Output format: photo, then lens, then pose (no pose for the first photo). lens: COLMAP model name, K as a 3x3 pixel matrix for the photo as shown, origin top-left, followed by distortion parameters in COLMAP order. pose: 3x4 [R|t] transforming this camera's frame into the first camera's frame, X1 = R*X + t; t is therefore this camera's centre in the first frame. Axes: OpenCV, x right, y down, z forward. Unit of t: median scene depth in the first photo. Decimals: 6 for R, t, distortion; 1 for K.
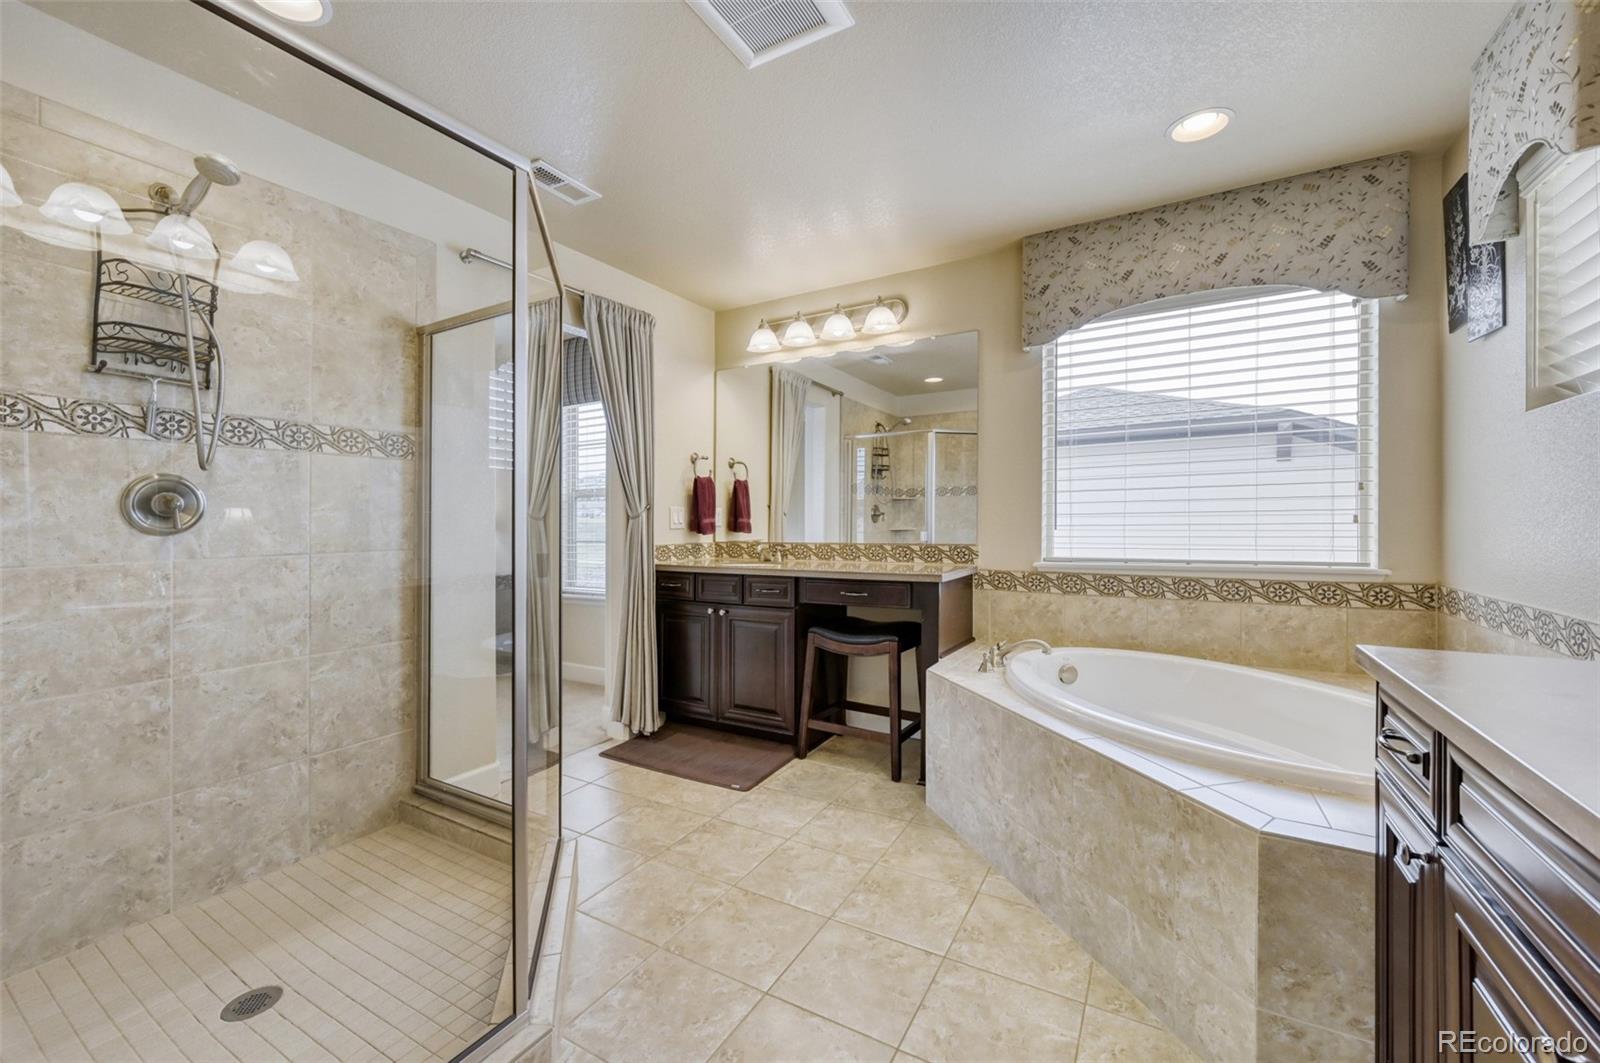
lens RADIAL K [[634.5, 0, 802.6], [0, 634.5, 530.3], [0, 0, 1]] dist [0.001028, 0.000567]
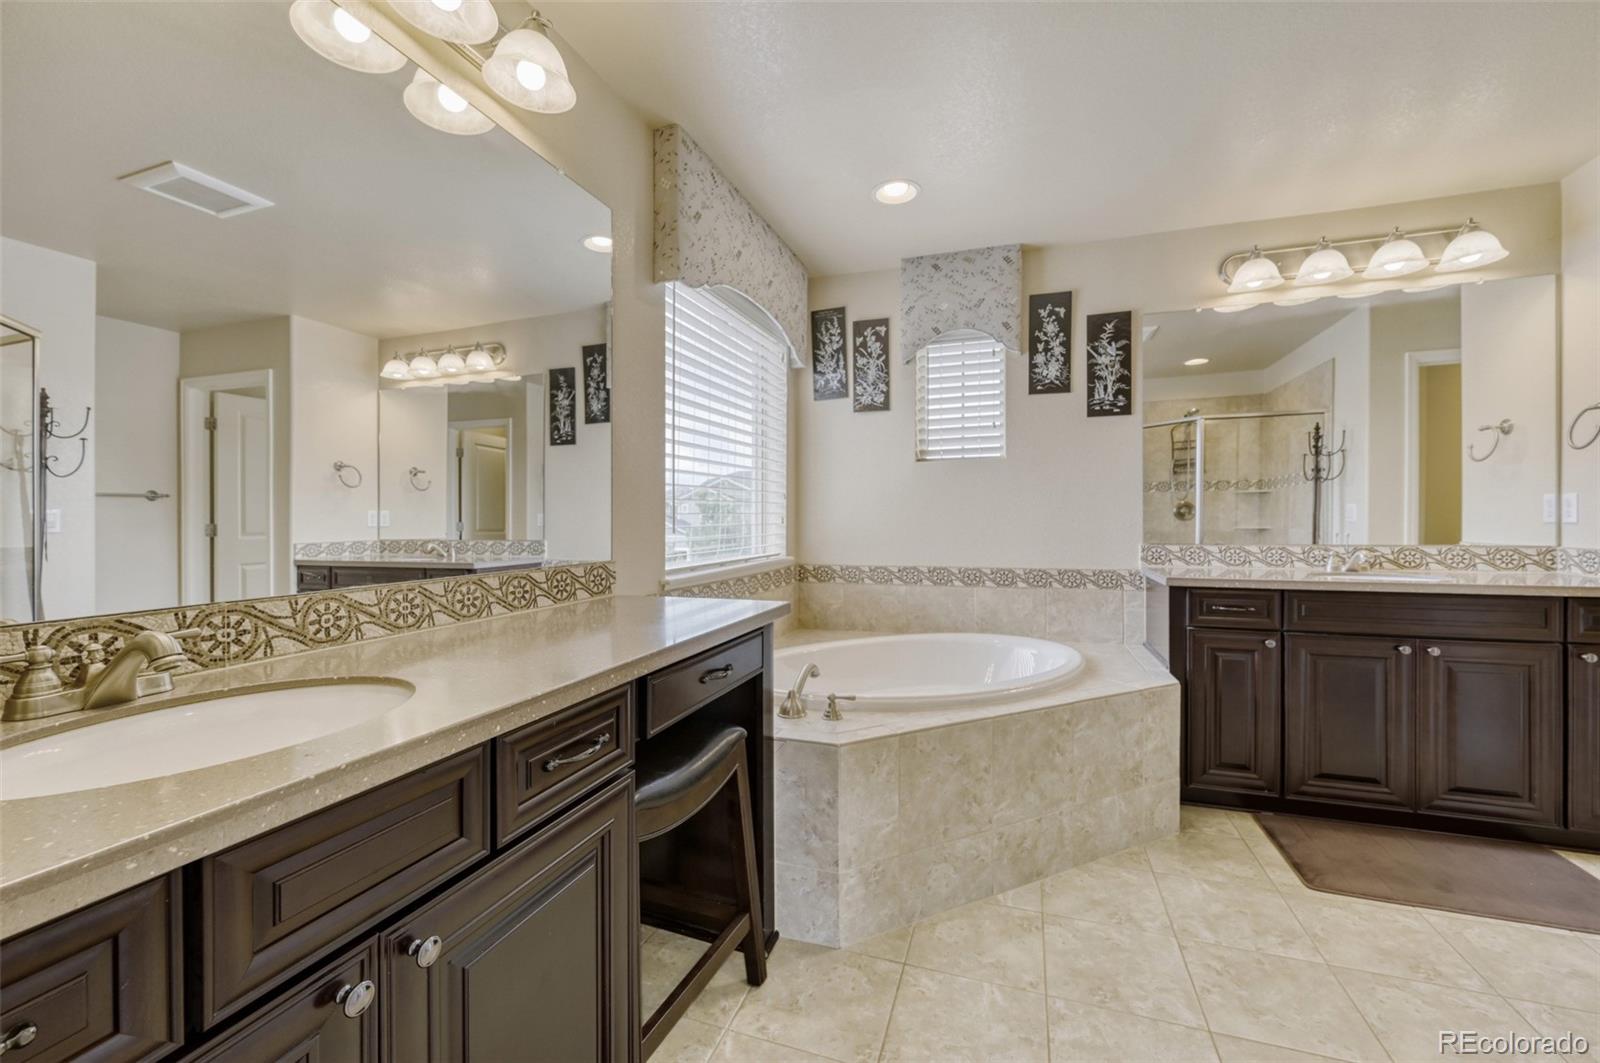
lens RADIAL K [[634.5, 0, 788.4], [0, 634.5, 519.5], [0, 0, 1]] dist [0.001028, 0.000567]
pose [[-0.175570, 0.001460, 0.984466, -0.539804], [0.005252, 0.999986, -0.000546, -0.025370], [-0.984453, 0.005074, -0.175575, 1.379100]]
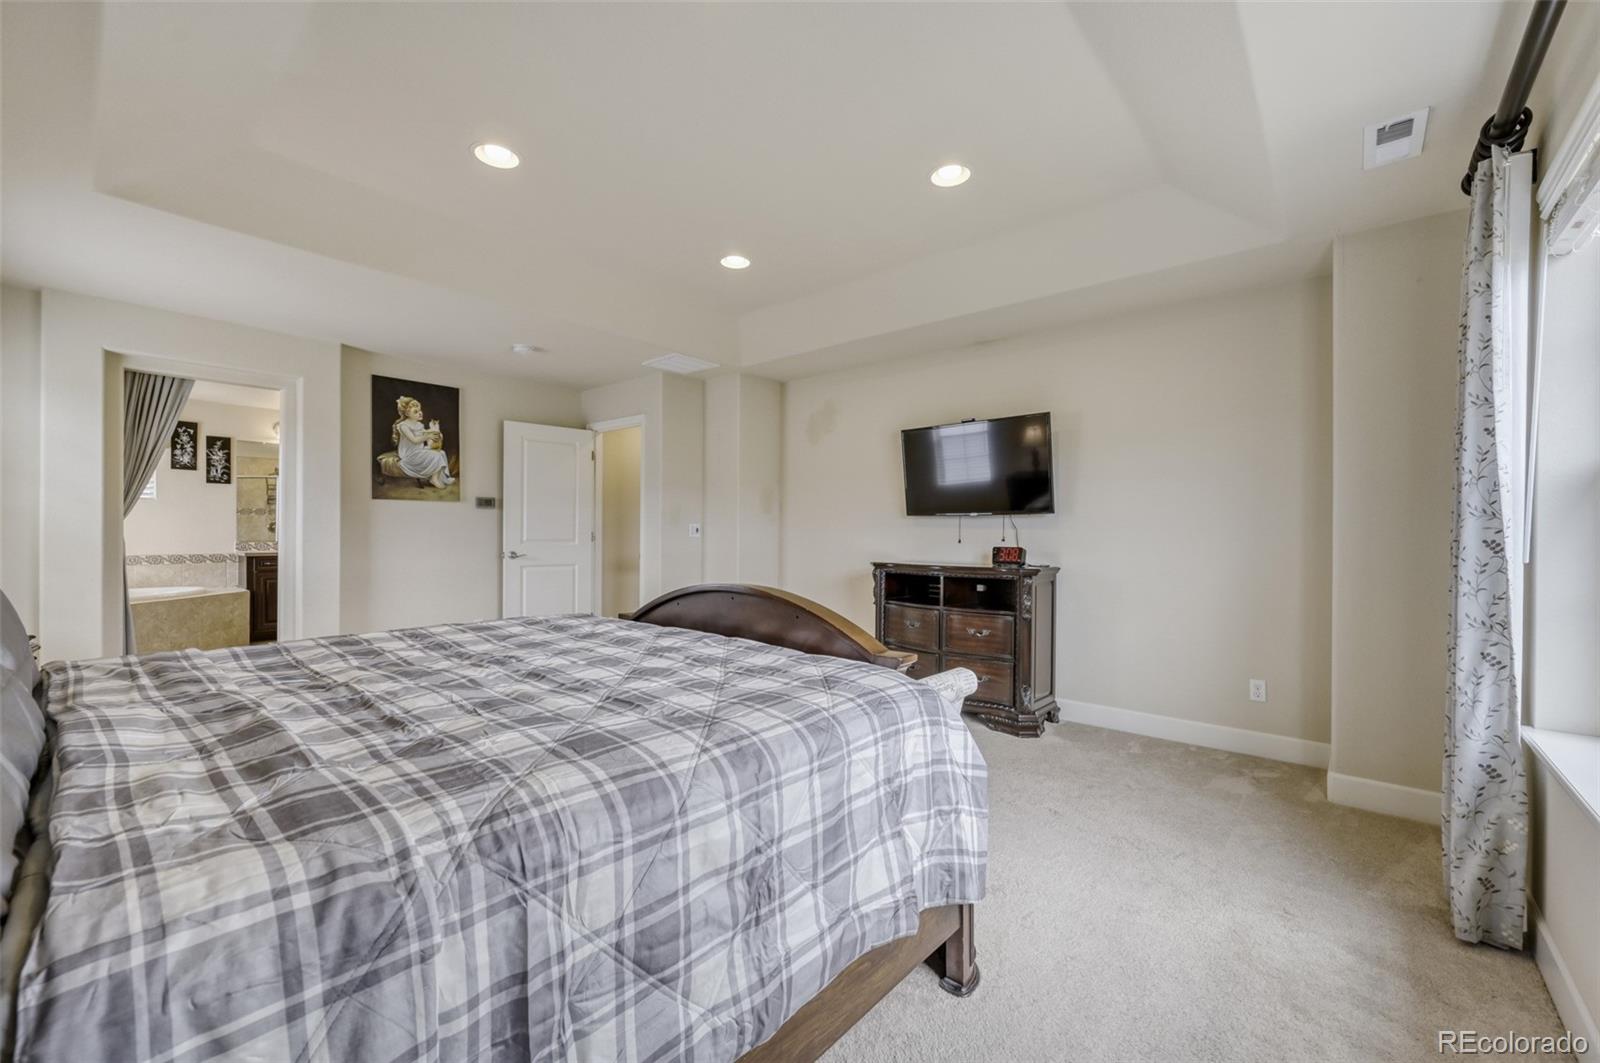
lens RADIAL K [[634.5, 0, 788.1], [0, 634.5, 538.3], [0, 0, 1]] dist [0.001028, 0.000567]
pose [[-0.980549, -0.000935, 0.196272, -1.979044], [0.000399, 0.999977, 0.006755, -0.011445], [-0.196274, 0.006702, -0.980526, 2.453448]]
